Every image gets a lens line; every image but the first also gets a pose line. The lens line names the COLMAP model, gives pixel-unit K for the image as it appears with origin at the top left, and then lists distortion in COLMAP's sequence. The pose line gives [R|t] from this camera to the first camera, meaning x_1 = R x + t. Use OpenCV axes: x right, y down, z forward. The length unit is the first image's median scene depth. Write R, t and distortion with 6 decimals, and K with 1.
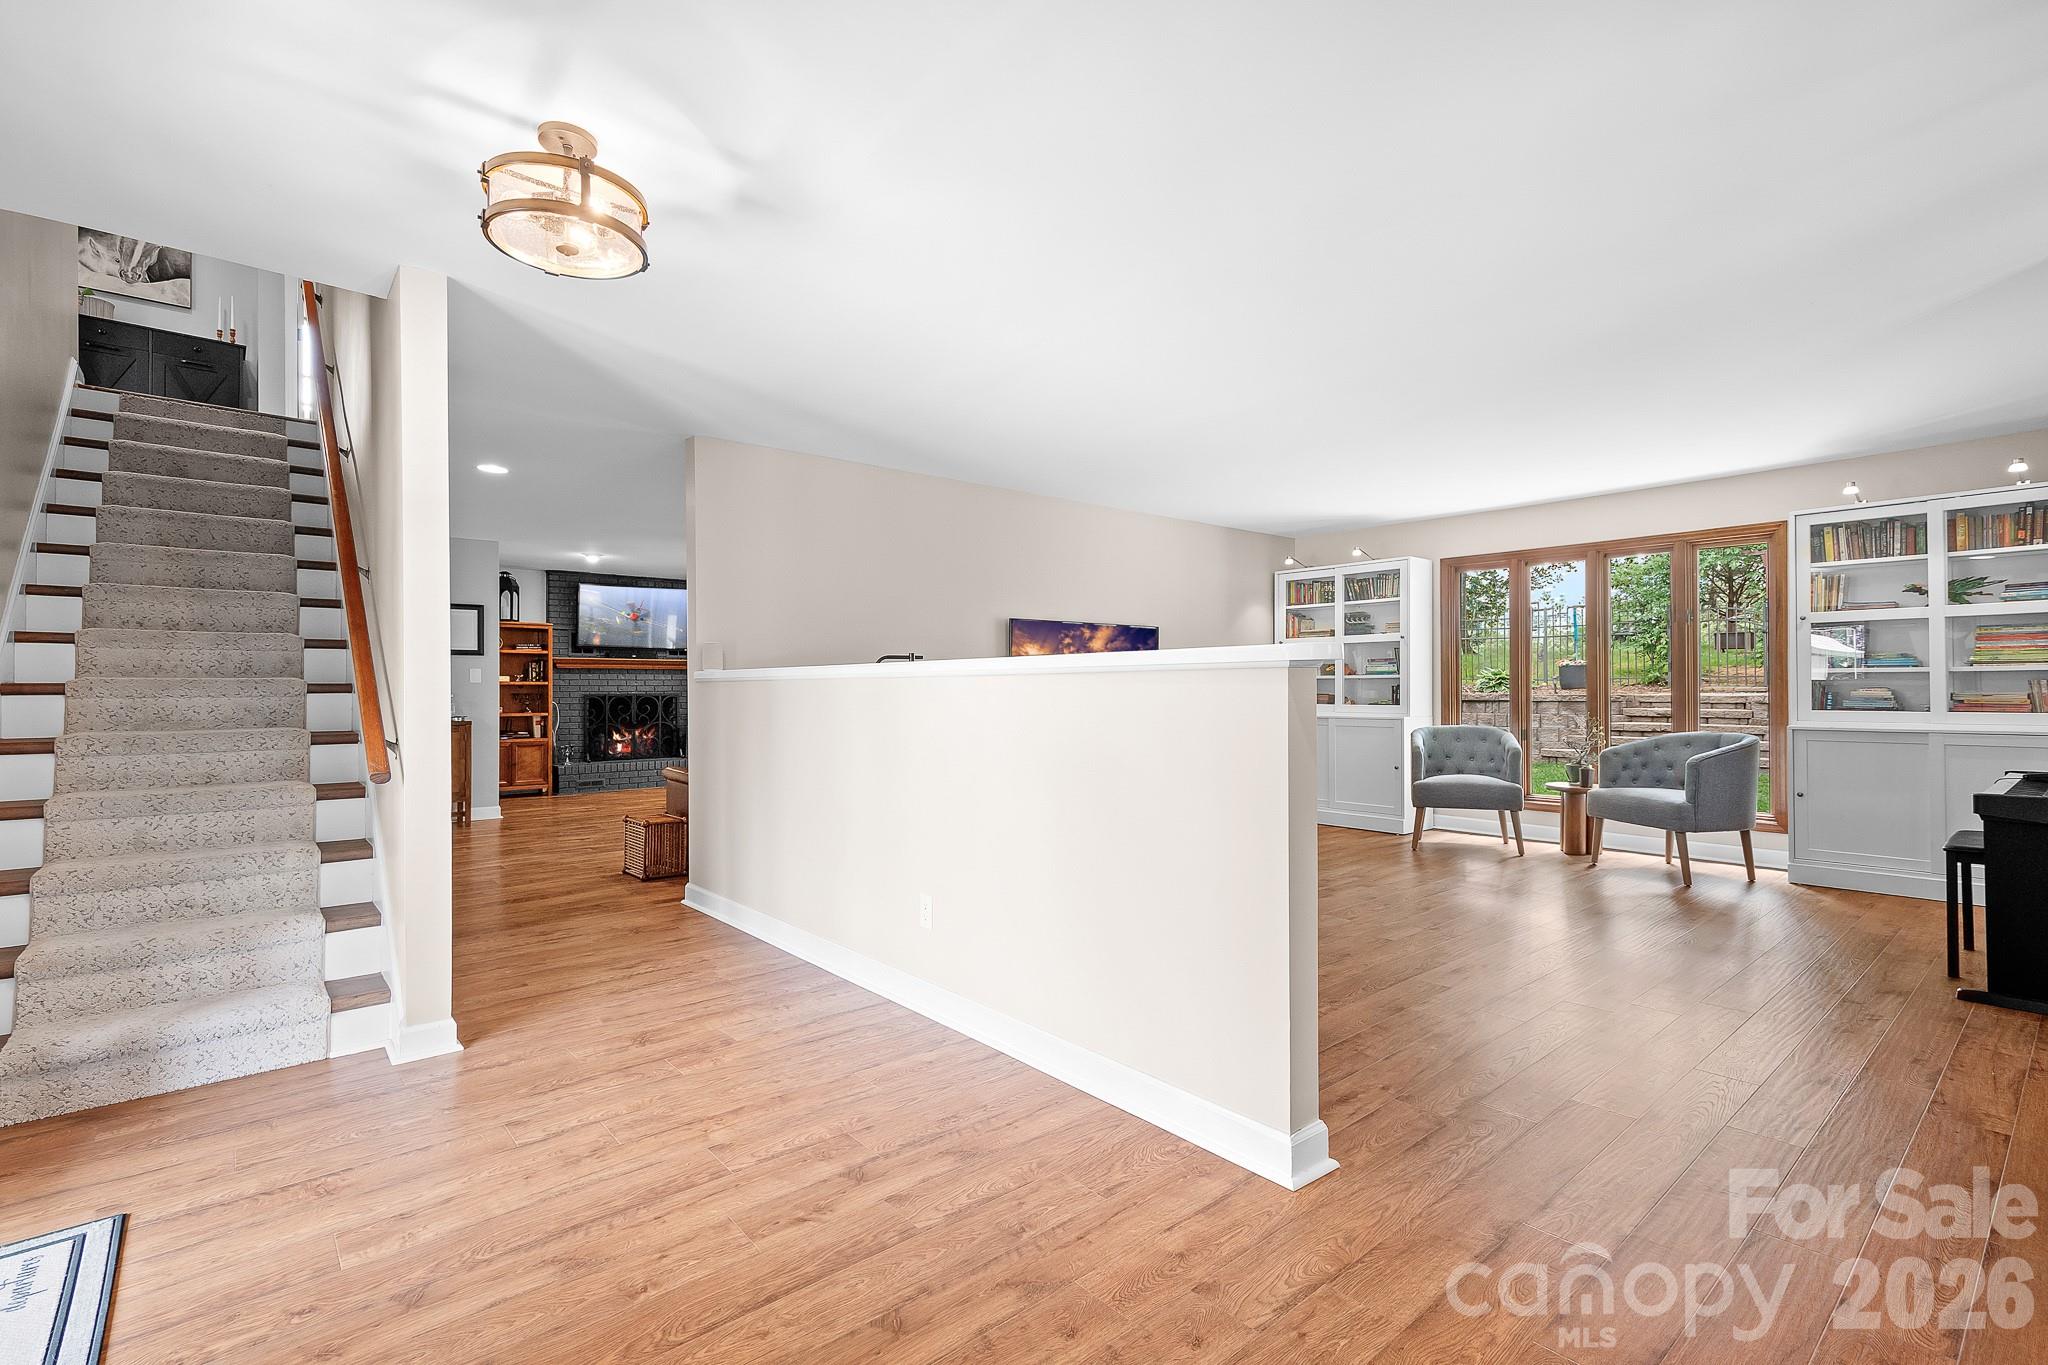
lens RADIAL K [[923.6, 0, 1000.4], [0, 923.6, 682.8], [0, 0, 1]] dist [0.012521, -0.001620]
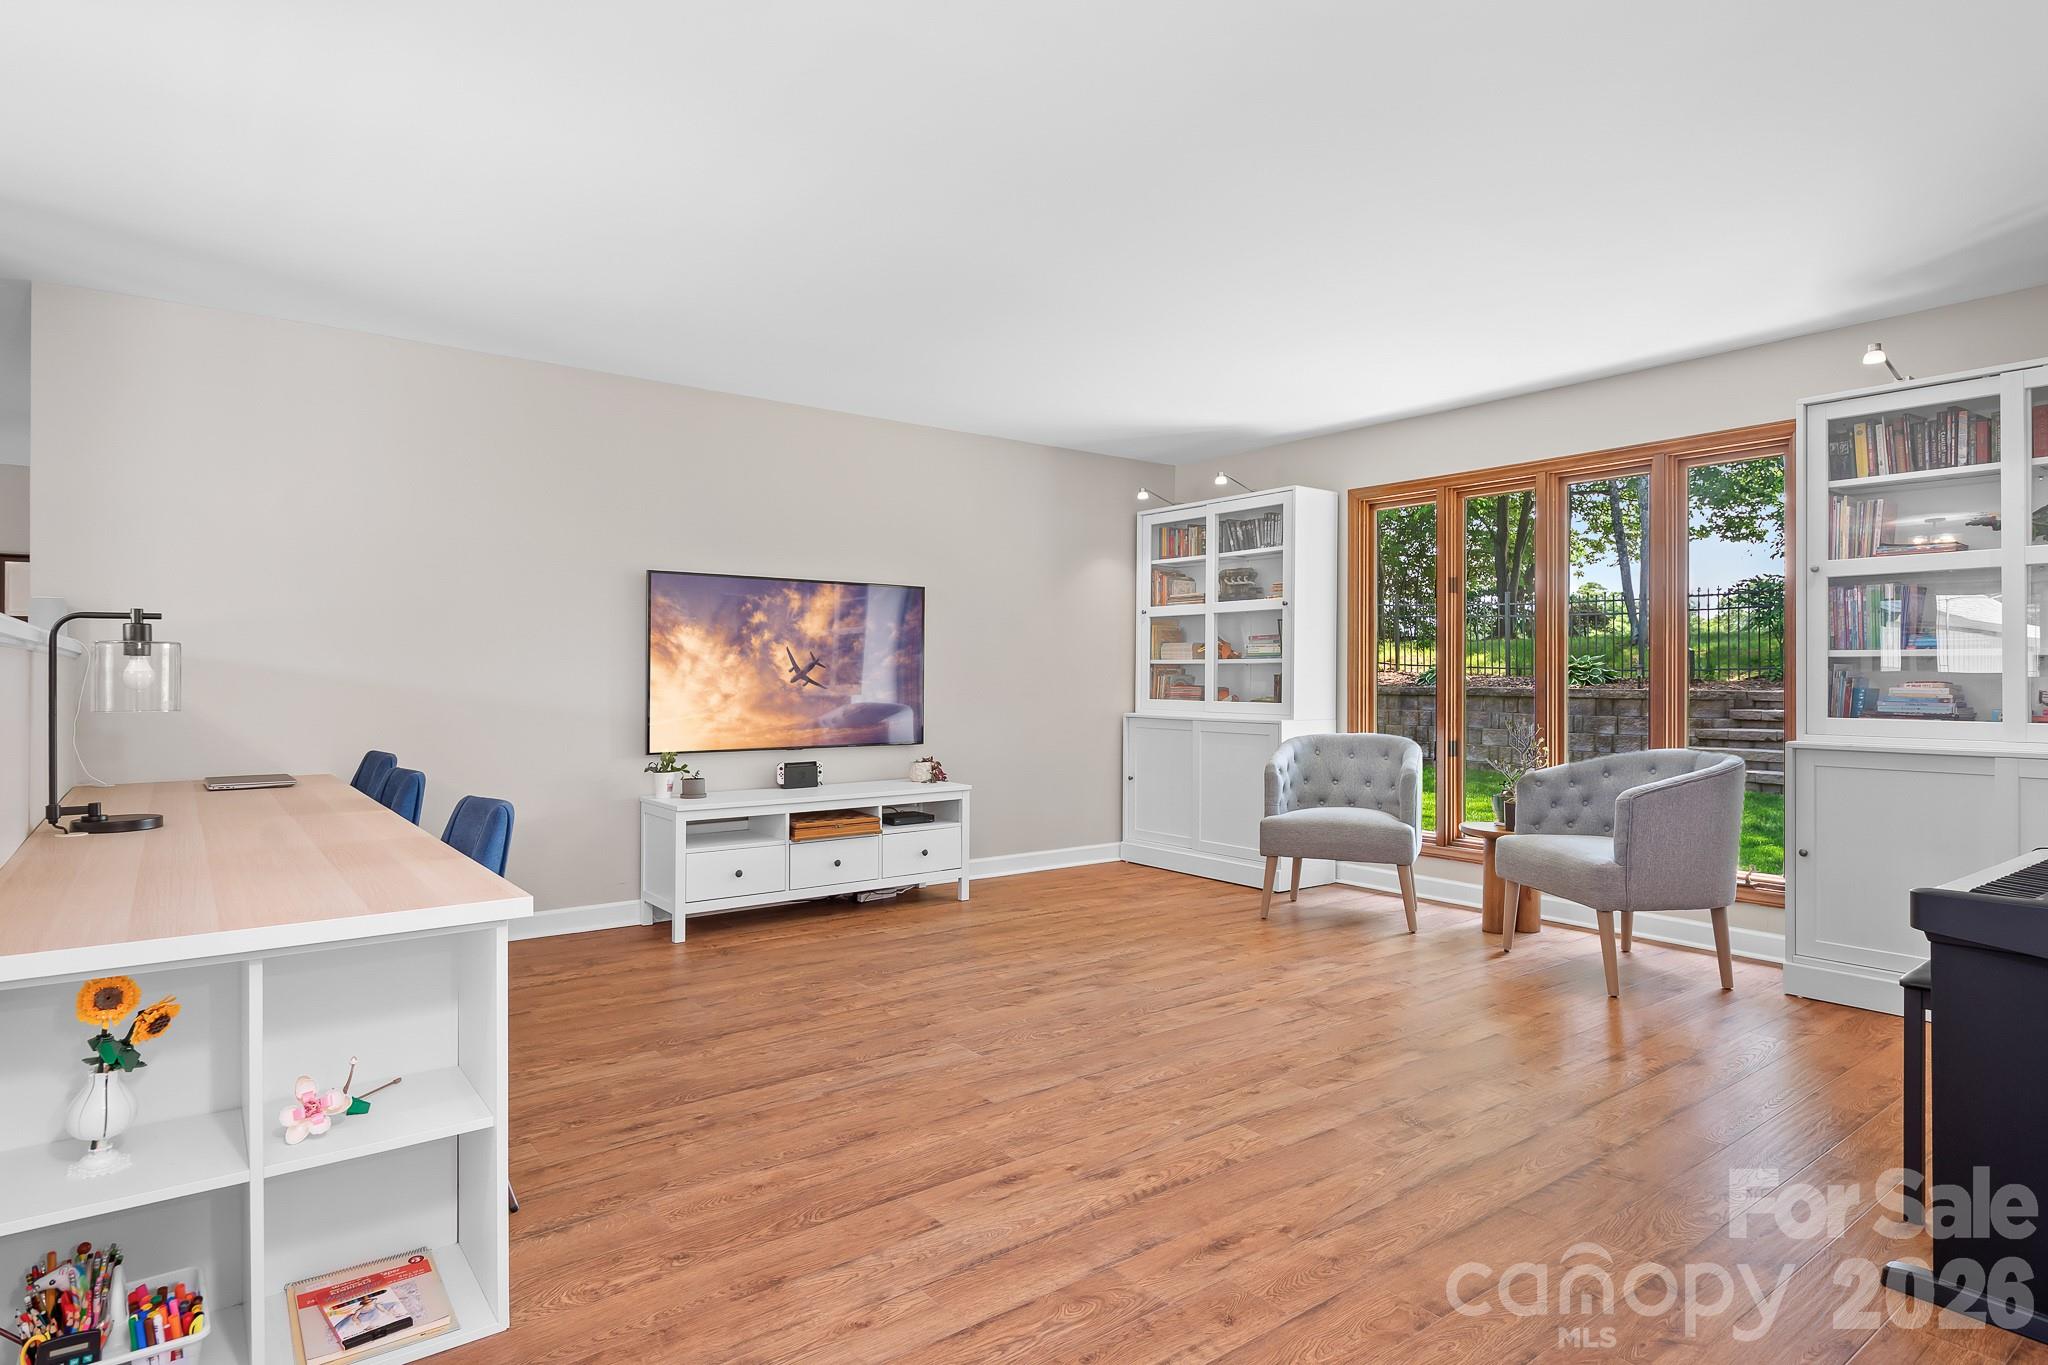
lens RADIAL K [[1107.5, 0, 997.6], [0, 1107.5, 679.3], [0, 0, 1]] dist [0.017286, -0.013737]
pose [[0.998616, 0.008101, -0.051965, 0.349281], [-0.007651, 0.999932, 0.008851, 0.001542], [0.052033, -0.008441, 0.998610, 0.224058]]
